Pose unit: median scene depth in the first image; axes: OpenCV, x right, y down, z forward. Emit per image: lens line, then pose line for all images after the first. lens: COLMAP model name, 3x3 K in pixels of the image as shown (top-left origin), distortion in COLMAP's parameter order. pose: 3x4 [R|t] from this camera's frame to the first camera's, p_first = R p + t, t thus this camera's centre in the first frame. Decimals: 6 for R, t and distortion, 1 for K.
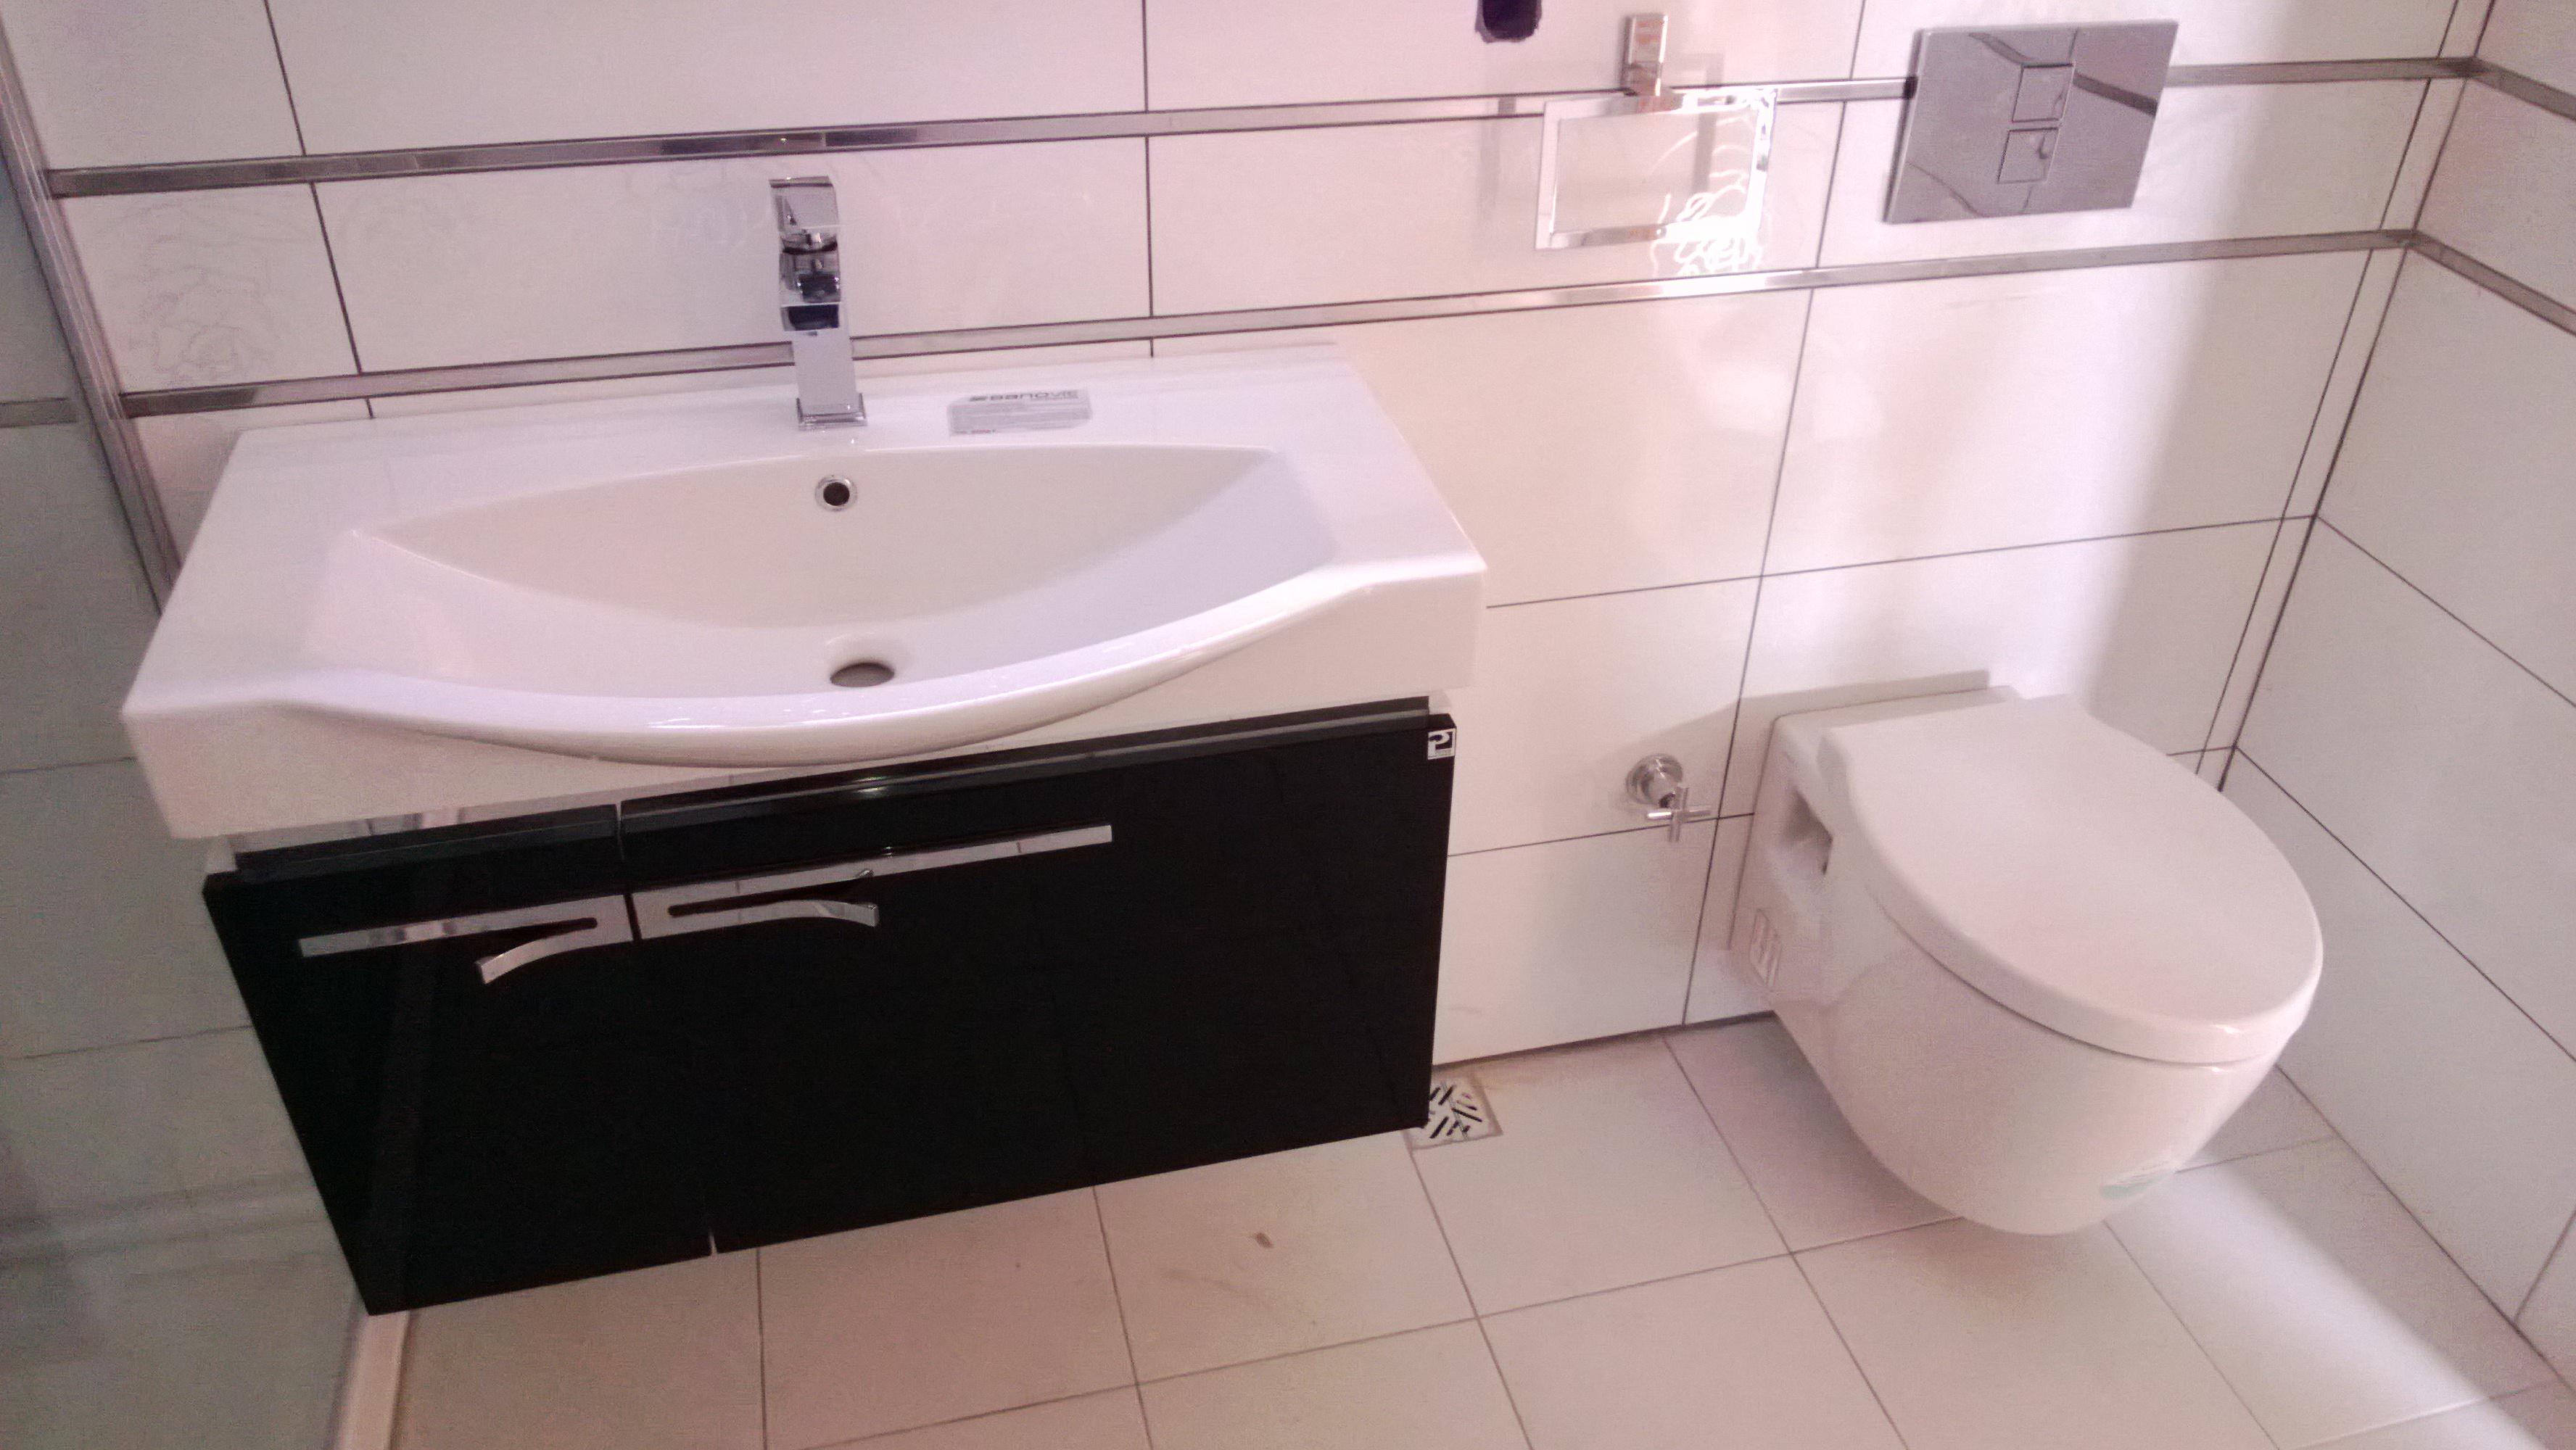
lens RADIAL K [[1983.7, 0, 1289.5], [0, 1983.7, 763.5], [0, 0, 1]] dist [0.034028, -0.110239]
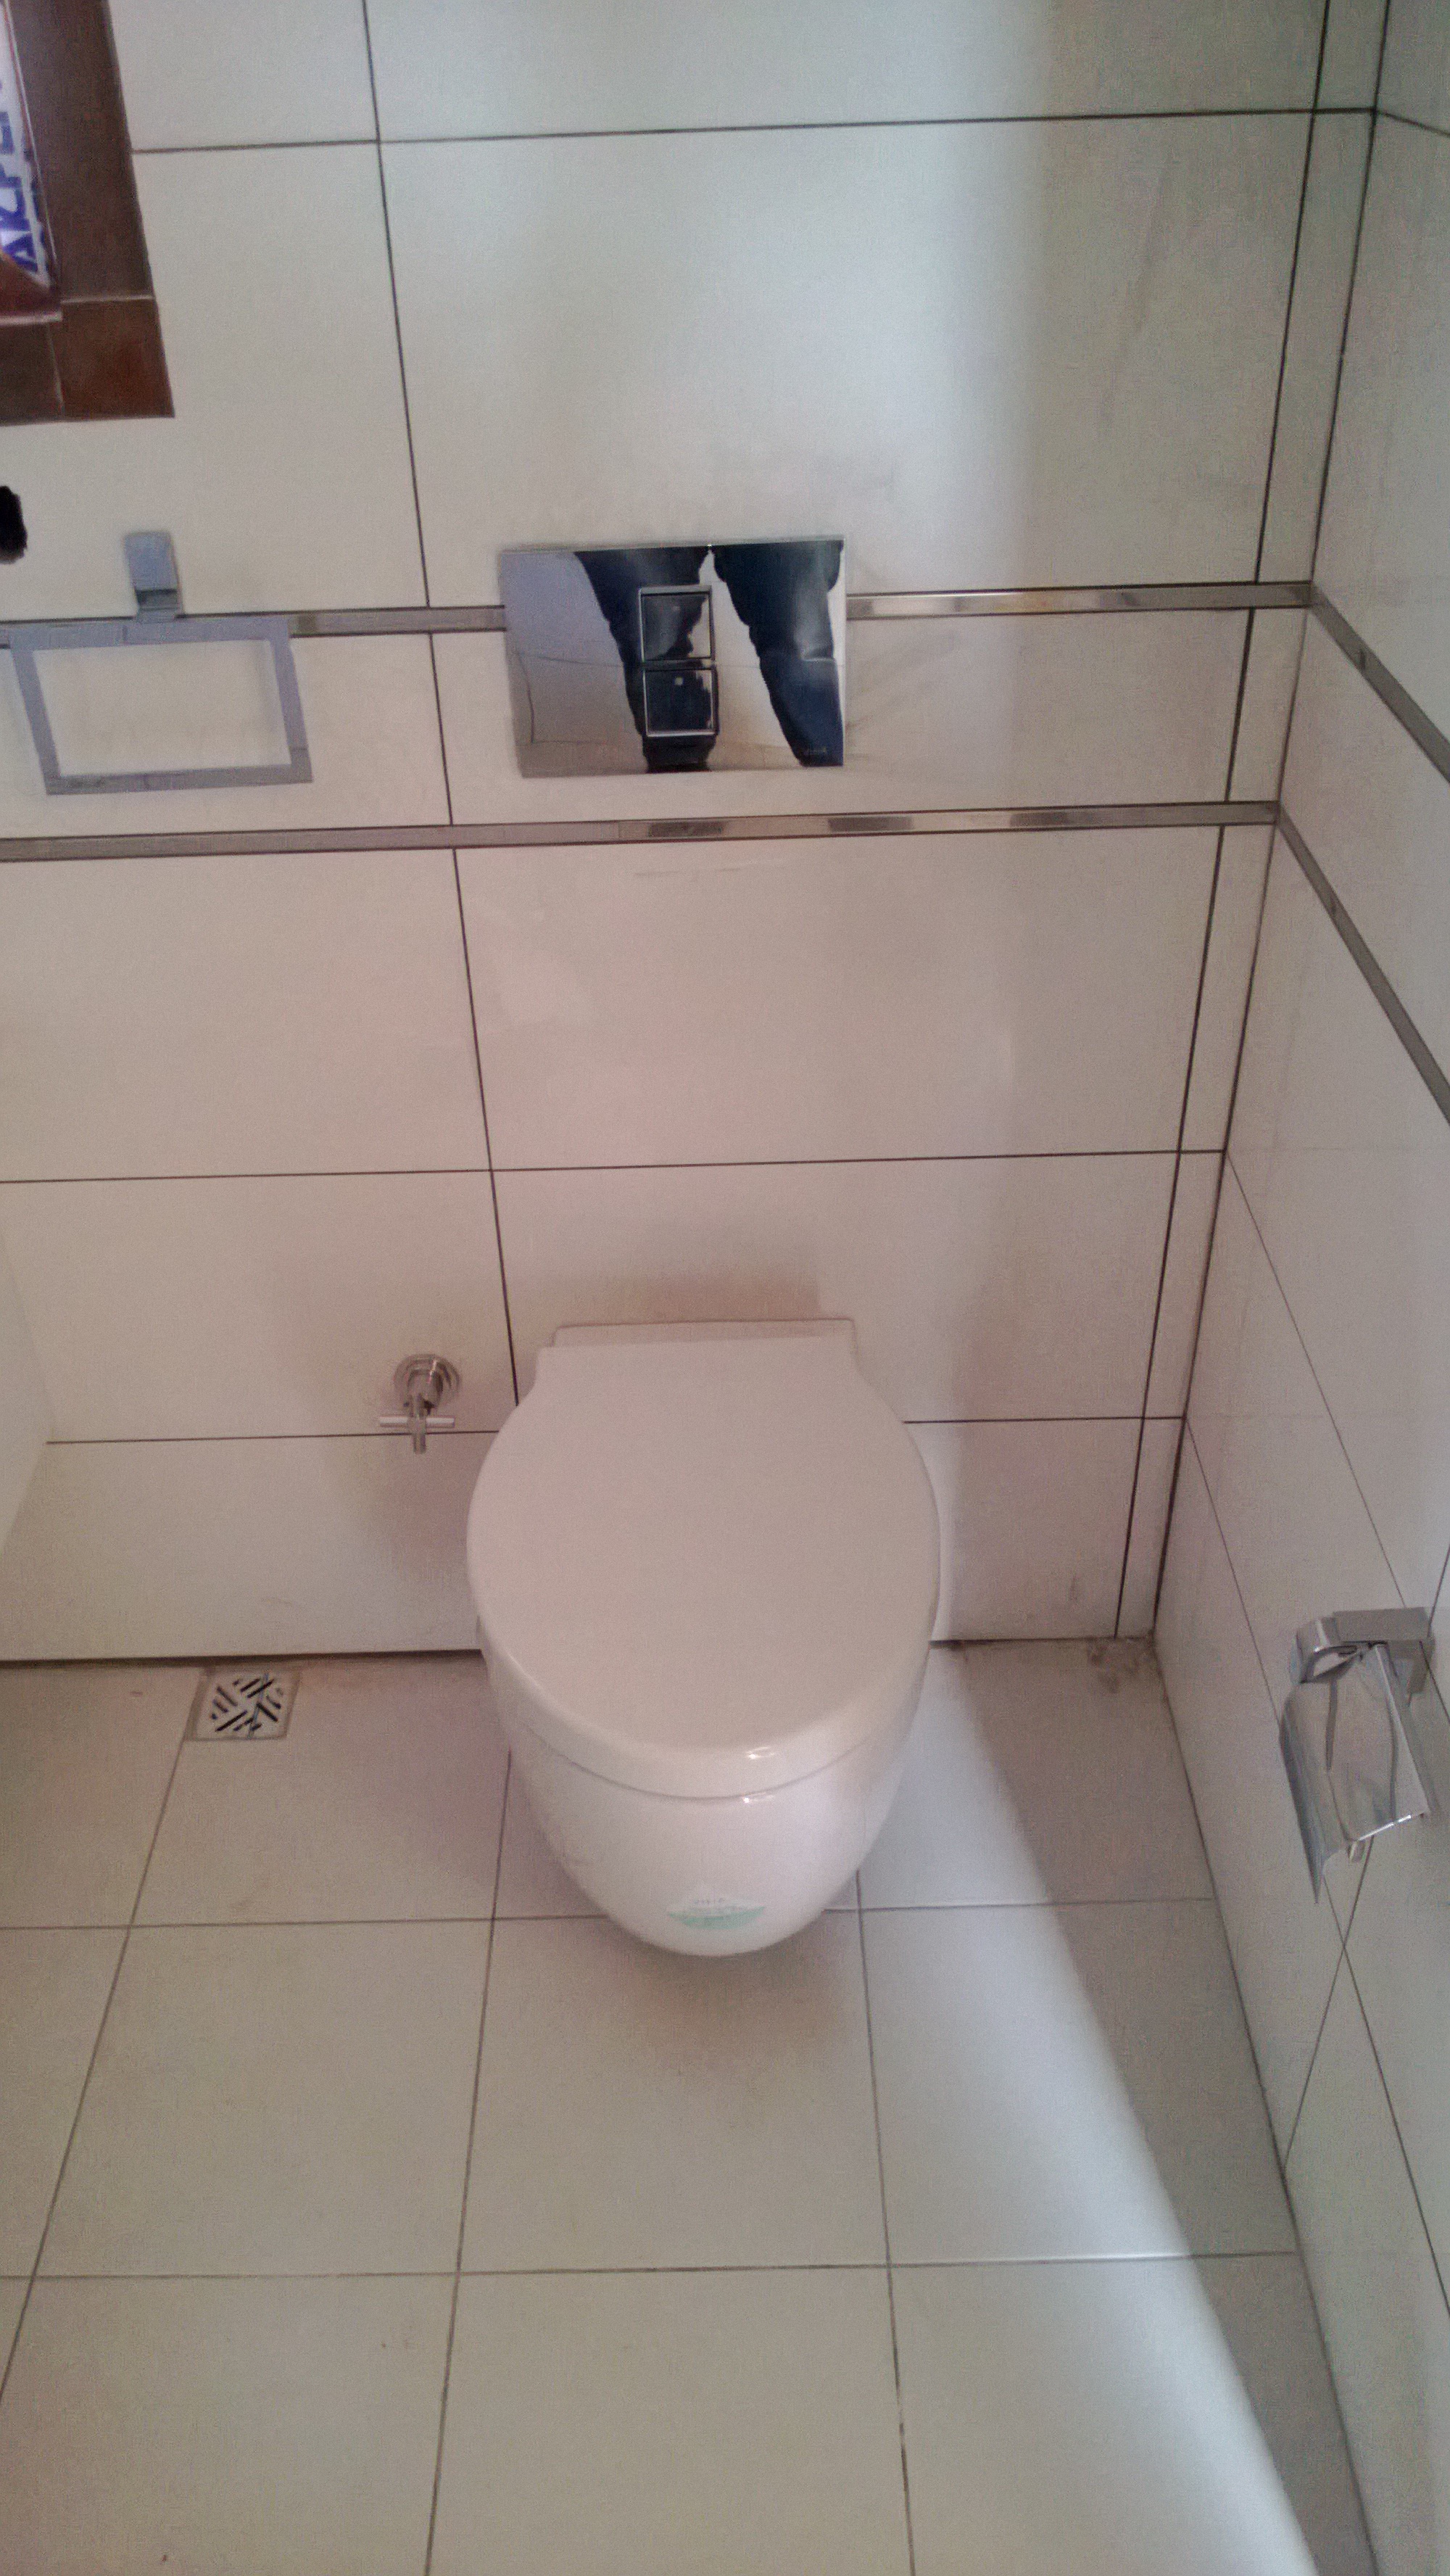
lens RADIAL K [[2042.8, 0, 682.4], [0, 2042.8, 1370.4], [0, 0, 1]] dist [0.028228, -0.135923]
pose [[0.961414, 0.112018, -0.251268, 0.686572], [-0.099247, 0.993068, 0.062975, -0.086810], [0.256581, -0.035607, 0.965867, 0.169233]]
